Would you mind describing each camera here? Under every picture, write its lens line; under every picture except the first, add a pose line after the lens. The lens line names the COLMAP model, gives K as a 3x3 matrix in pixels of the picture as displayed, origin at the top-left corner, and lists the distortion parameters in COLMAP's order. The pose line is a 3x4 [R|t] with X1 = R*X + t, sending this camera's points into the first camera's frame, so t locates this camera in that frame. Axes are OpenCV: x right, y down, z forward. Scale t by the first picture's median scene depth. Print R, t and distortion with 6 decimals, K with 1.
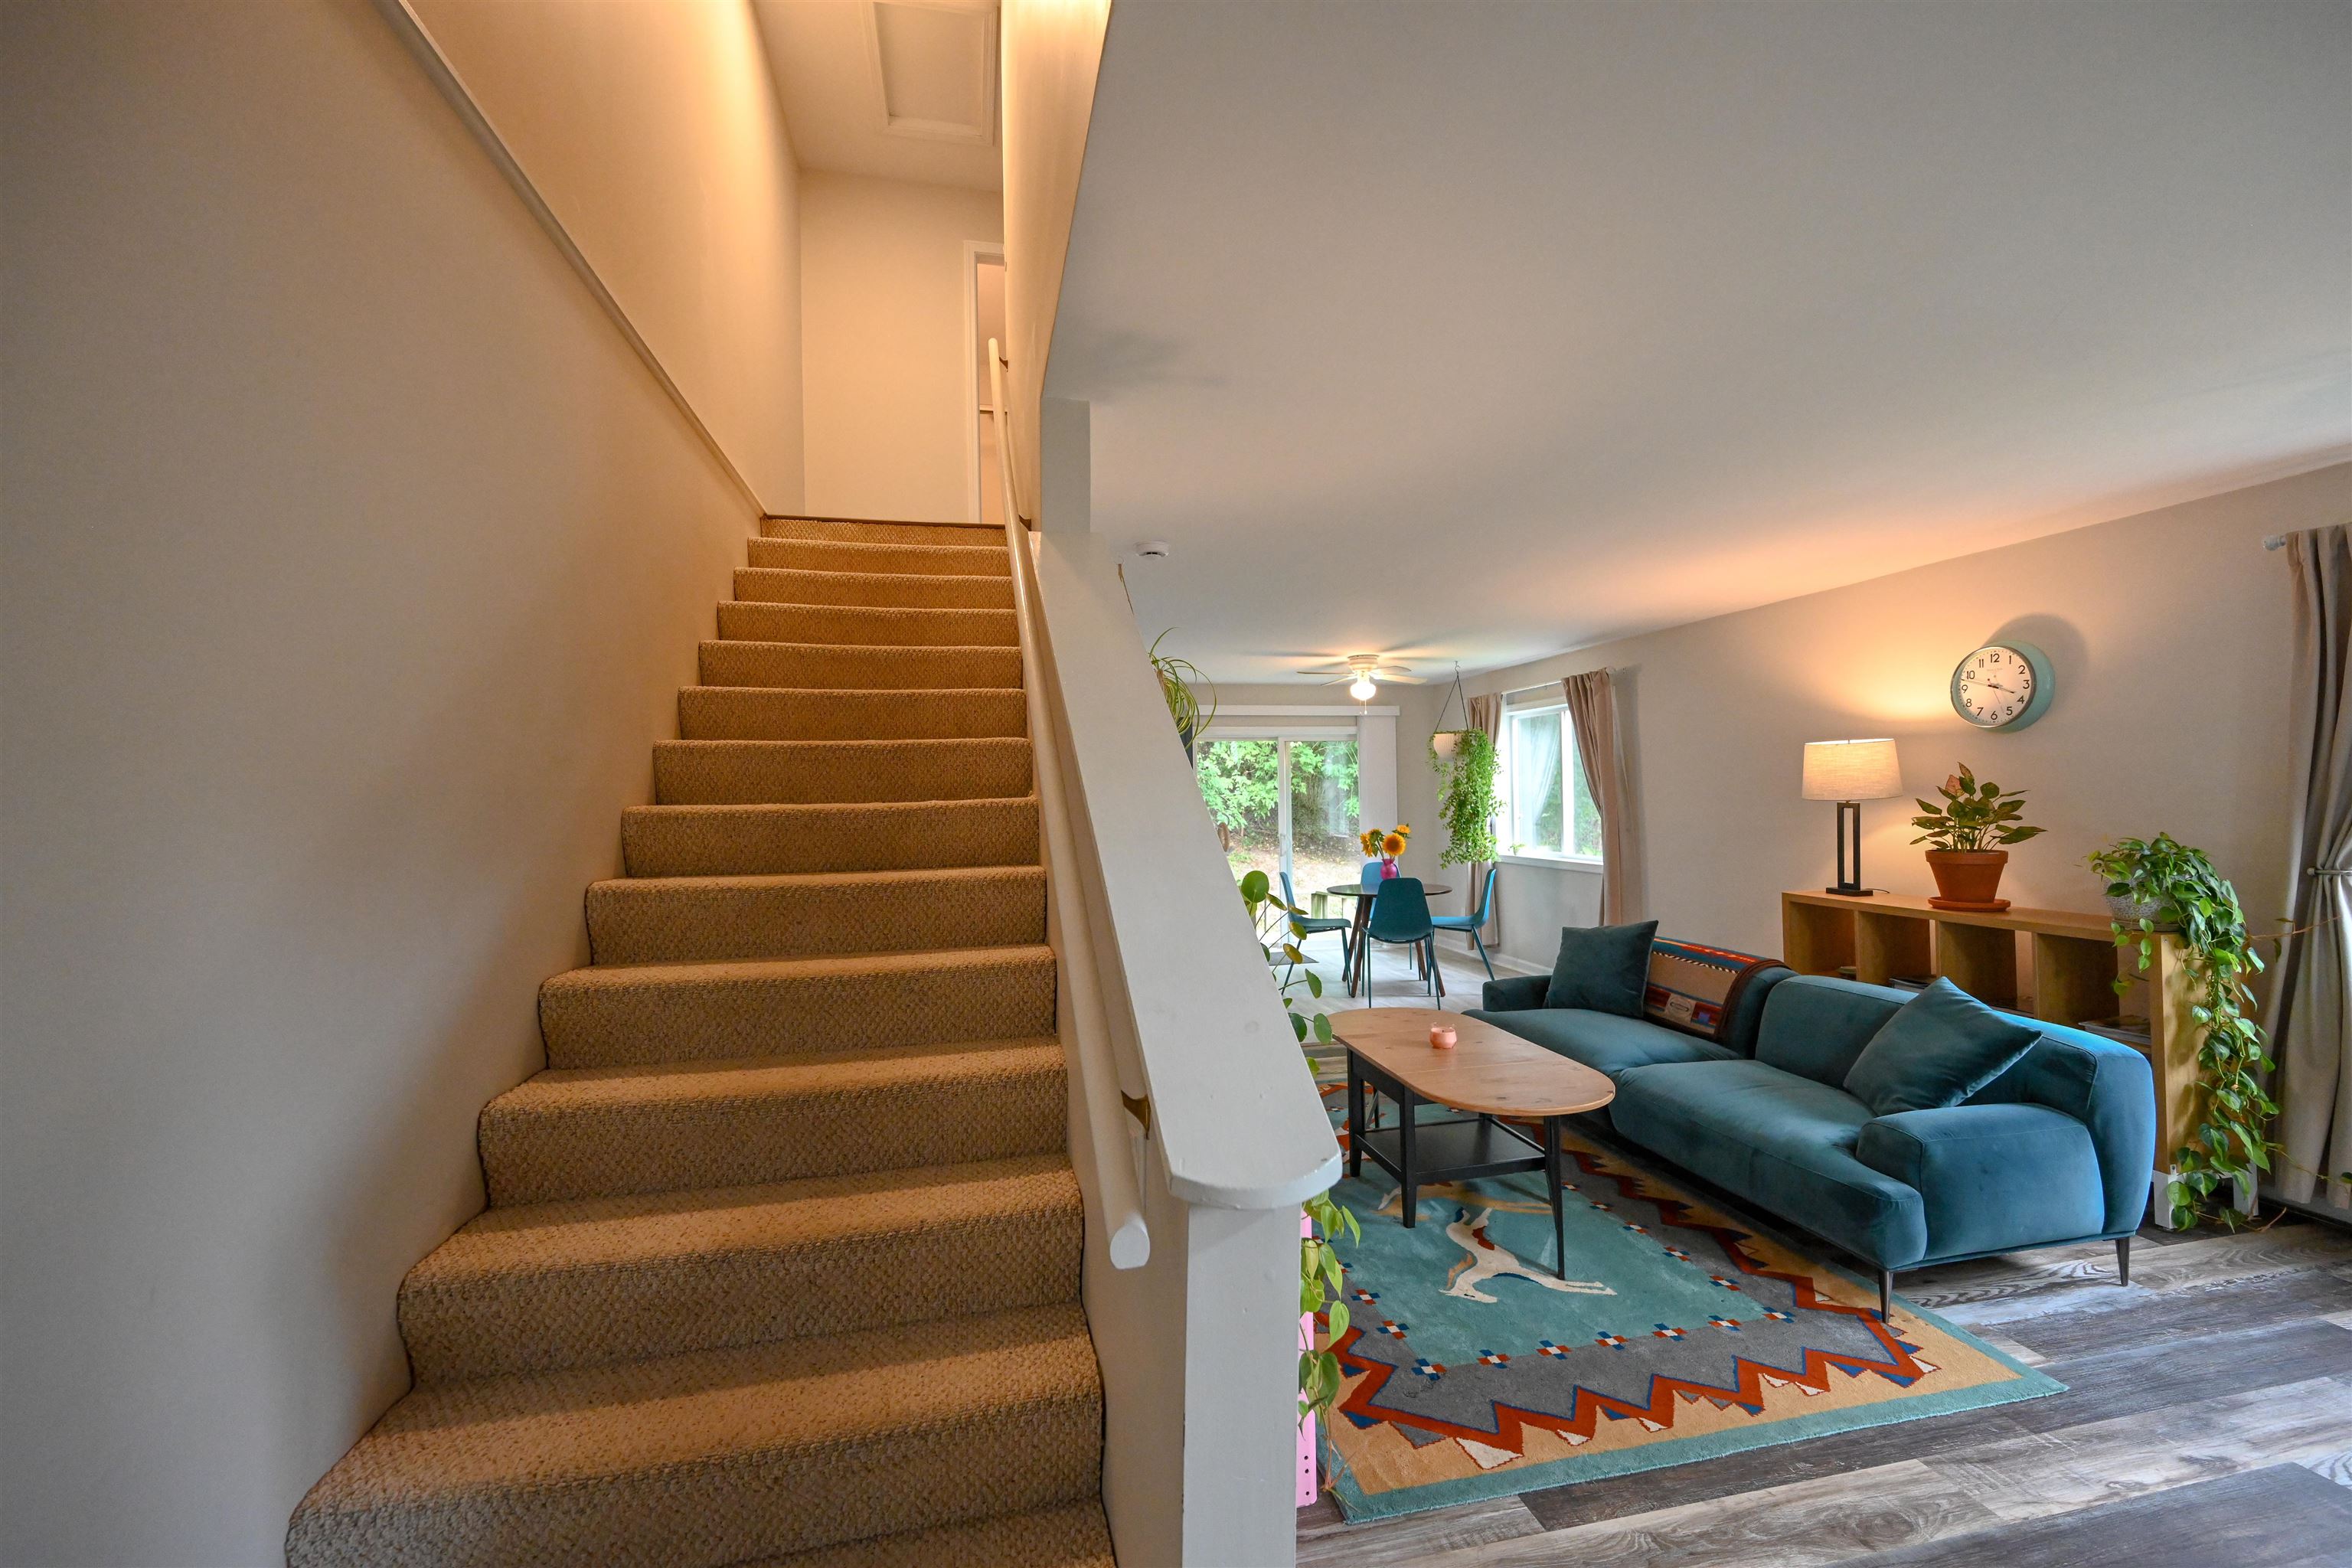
lens RADIAL K [[955.3, 0, 1195.5], [0, 955.3, 784.3], [0, 0, 1]] dist [0.002156, 0.000925]
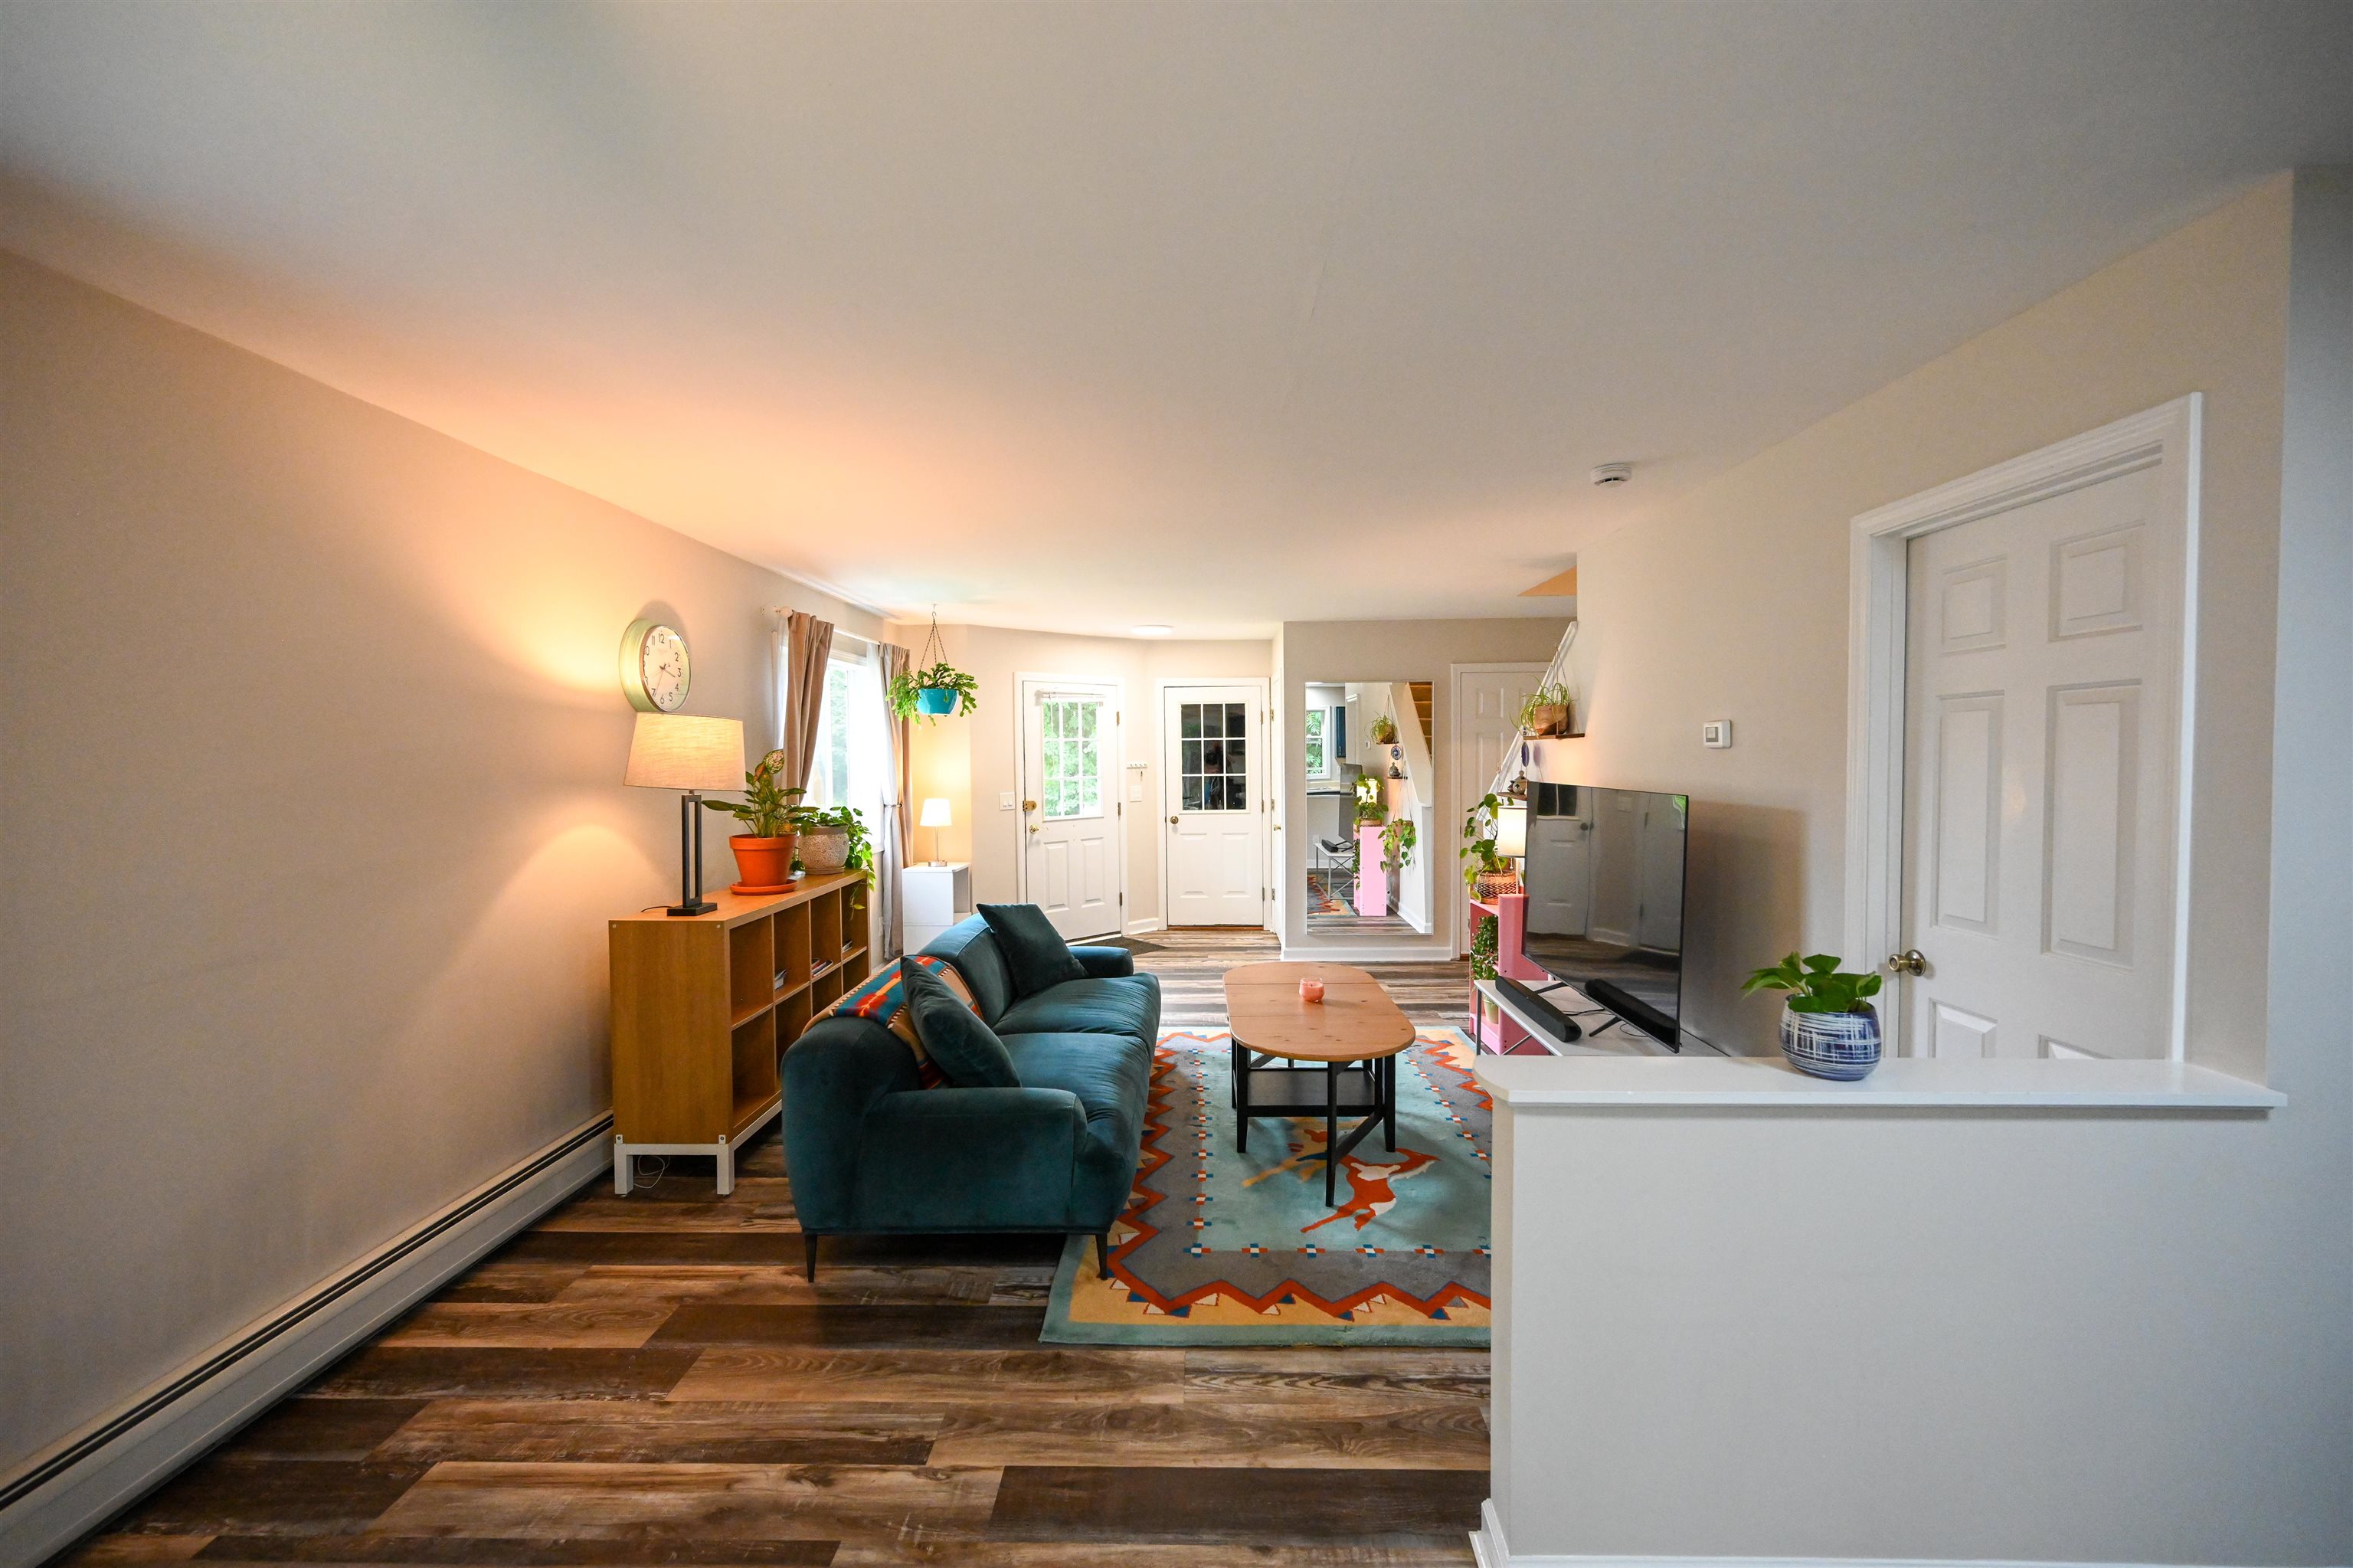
lens RADIAL K [[955.7, 0, 1159.1], [0, 955.7, 784.9], [0, 0, 1]] dist [0.002156, 0.000925]
pose [[-0.968010, 0.021167, 0.250018, 0.169446], [0.025718, 0.999557, 0.014948, 0.013096], [-0.249591, 0.020899, -0.968126, 2.296811]]
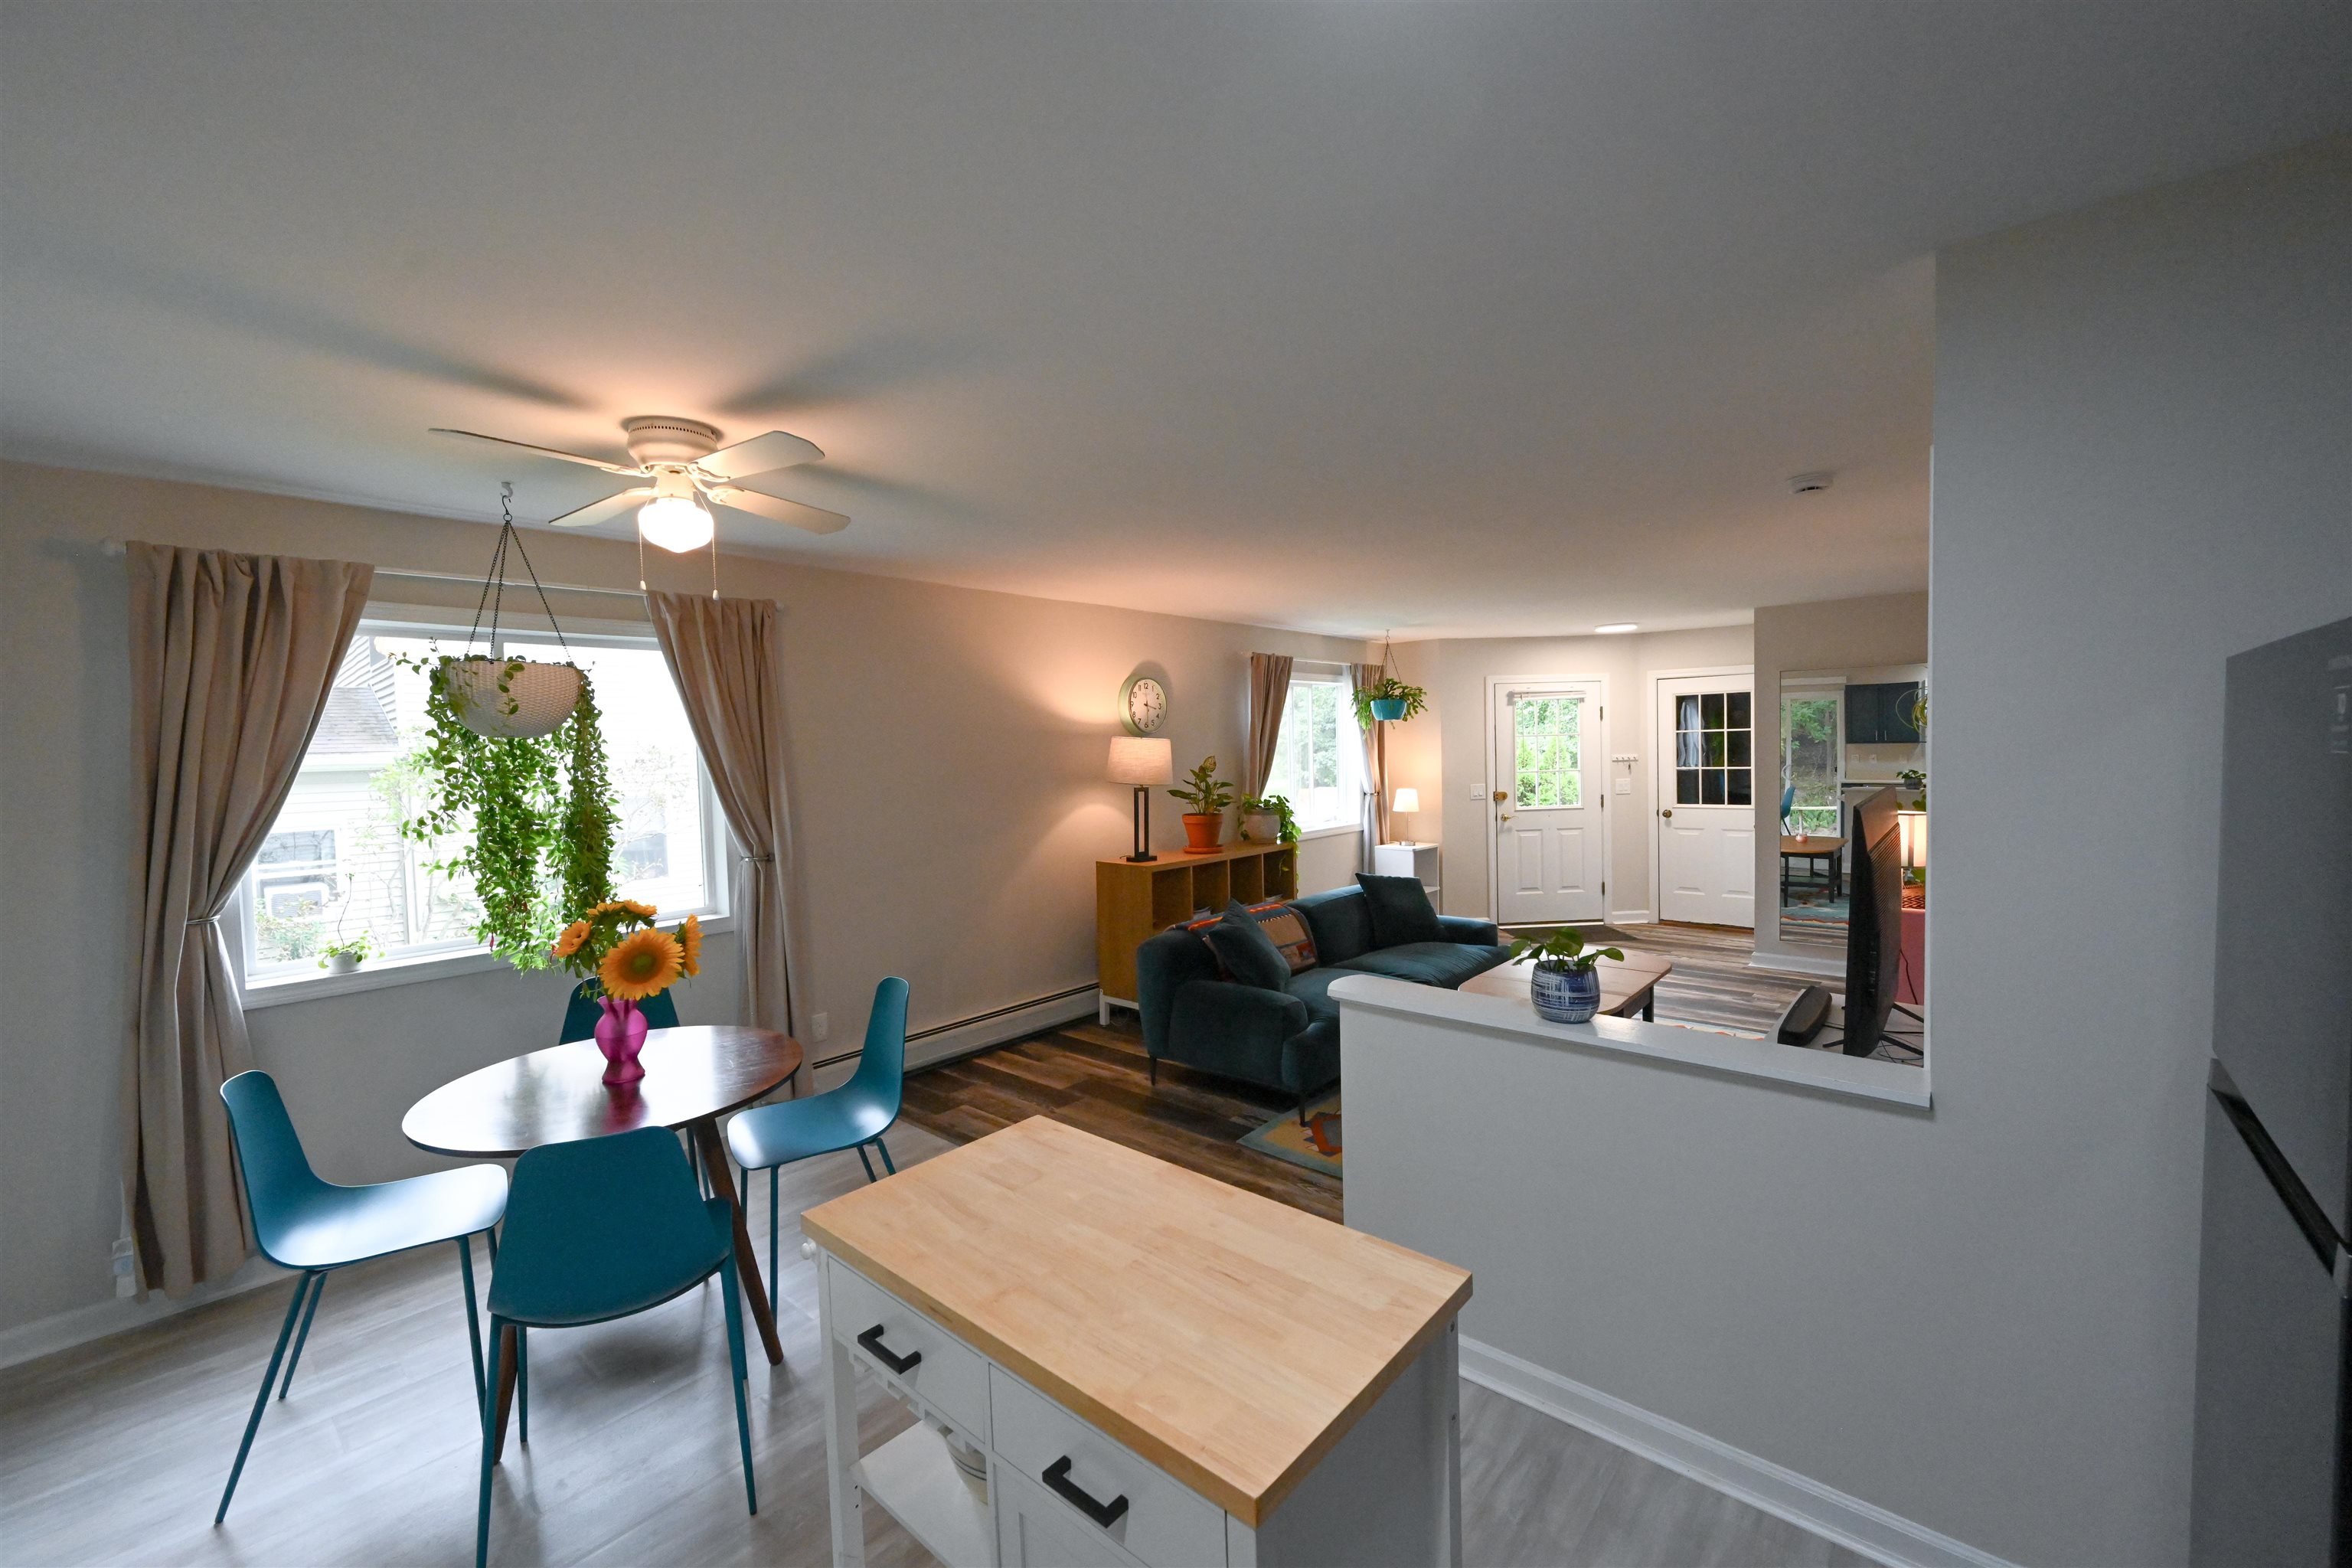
lens RADIAL K [[955.3, 0, 1192.2], [0, 955.3, 787.6], [0, 0, 1]] dist [0.002156, 0.000925]
pose [[-0.594514, -0.001329, 0.804085, -0.488573], [0.024589, 0.999501, 0.019832, -0.003753], [-0.803710, 0.031561, -0.594184, 2.335152]]
